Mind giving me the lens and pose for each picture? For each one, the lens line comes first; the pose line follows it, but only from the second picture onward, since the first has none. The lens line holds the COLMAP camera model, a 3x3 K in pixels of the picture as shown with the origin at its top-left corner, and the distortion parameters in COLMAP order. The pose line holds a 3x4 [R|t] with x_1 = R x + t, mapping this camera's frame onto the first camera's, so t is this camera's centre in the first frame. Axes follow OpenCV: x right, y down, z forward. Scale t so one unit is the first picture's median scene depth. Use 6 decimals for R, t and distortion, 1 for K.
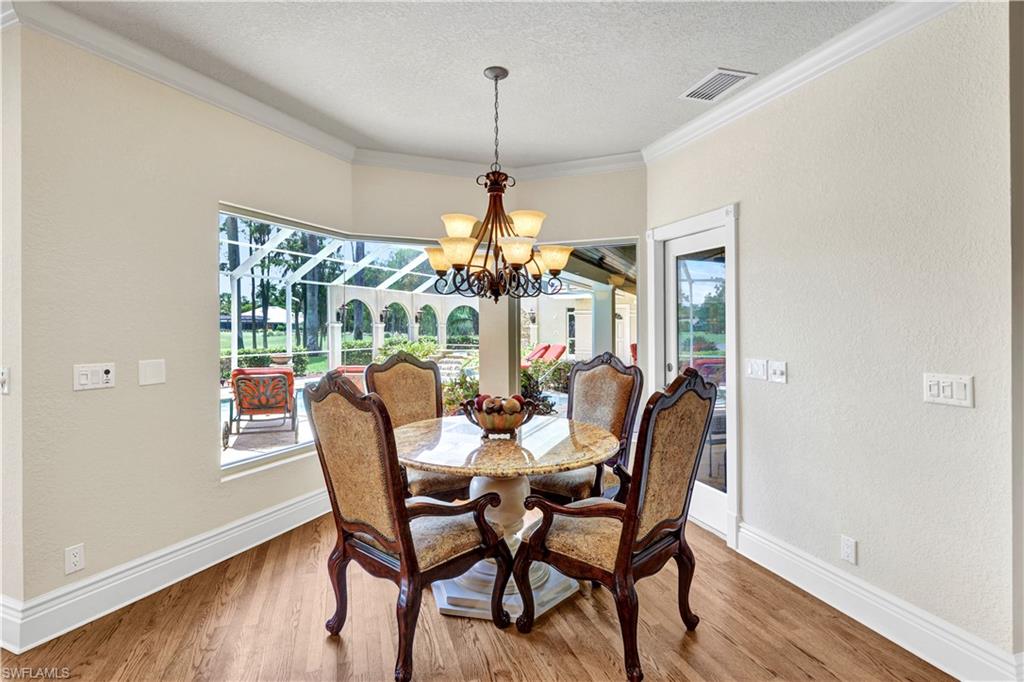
lens RADIAL K [[524.7, 0, 511.6], [0, 524.7, 332.2], [0, 0, 1]] dist [0.001123, 0.000138]
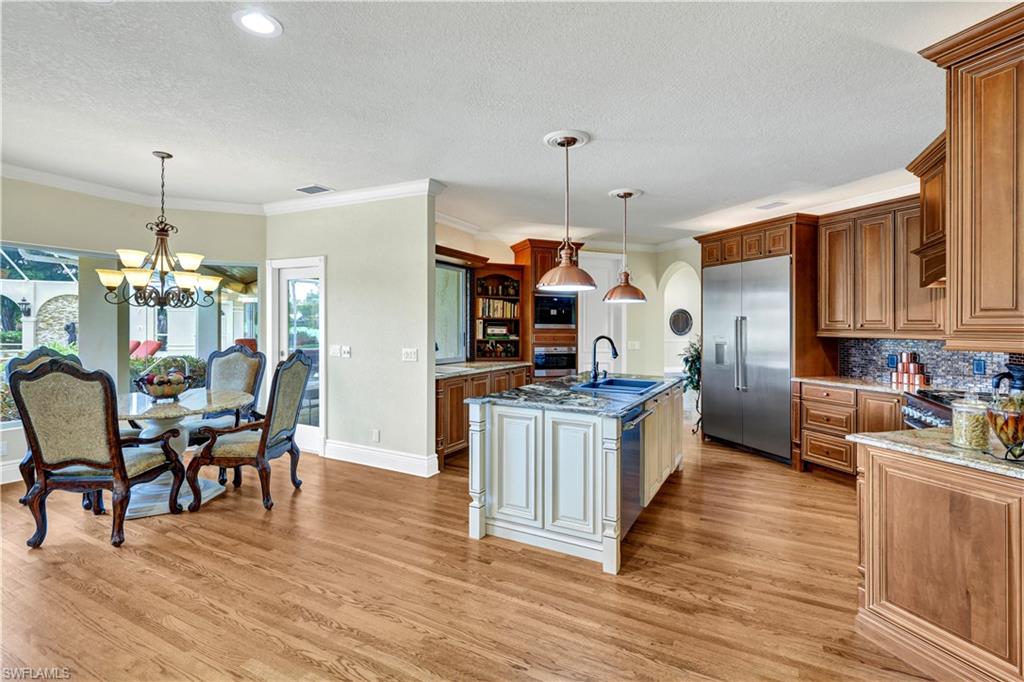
lens RADIAL K [[492.9, 0, 510.5], [0, 492.9, 322.7], [0, 0, 1]] dist [0.000234, 0.000644]
pose [[0.736654, 0.008550, 0.676216, -0.273780], [-0.002286, 0.999946, -0.010153, -0.012138], [-0.676266, 0.005933, 0.736633, -0.760322]]
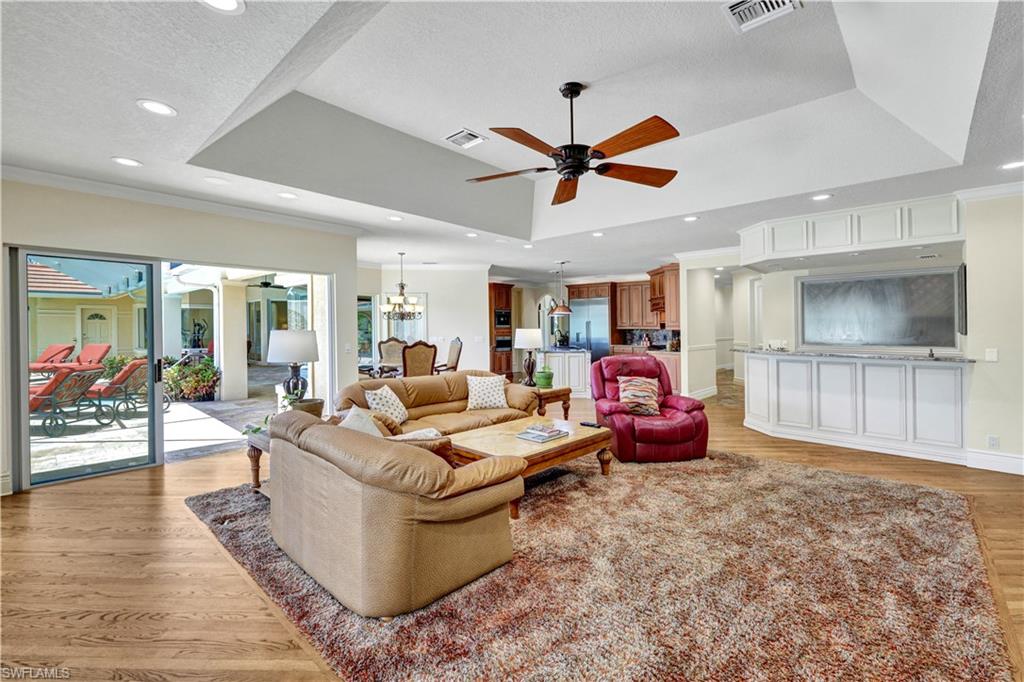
lens RADIAL K [[449.7, 0, 513.1], [0, 449.7, 329.9], [0, 0, 1]] dist [0.002059, -0.000222]
pose [[0.343711, -0.013274, 0.938982, -2.787331], [0.011473, 0.999885, 0.009935, -0.029406], [-0.939005, 0.007358, 0.343824, -0.728885]]
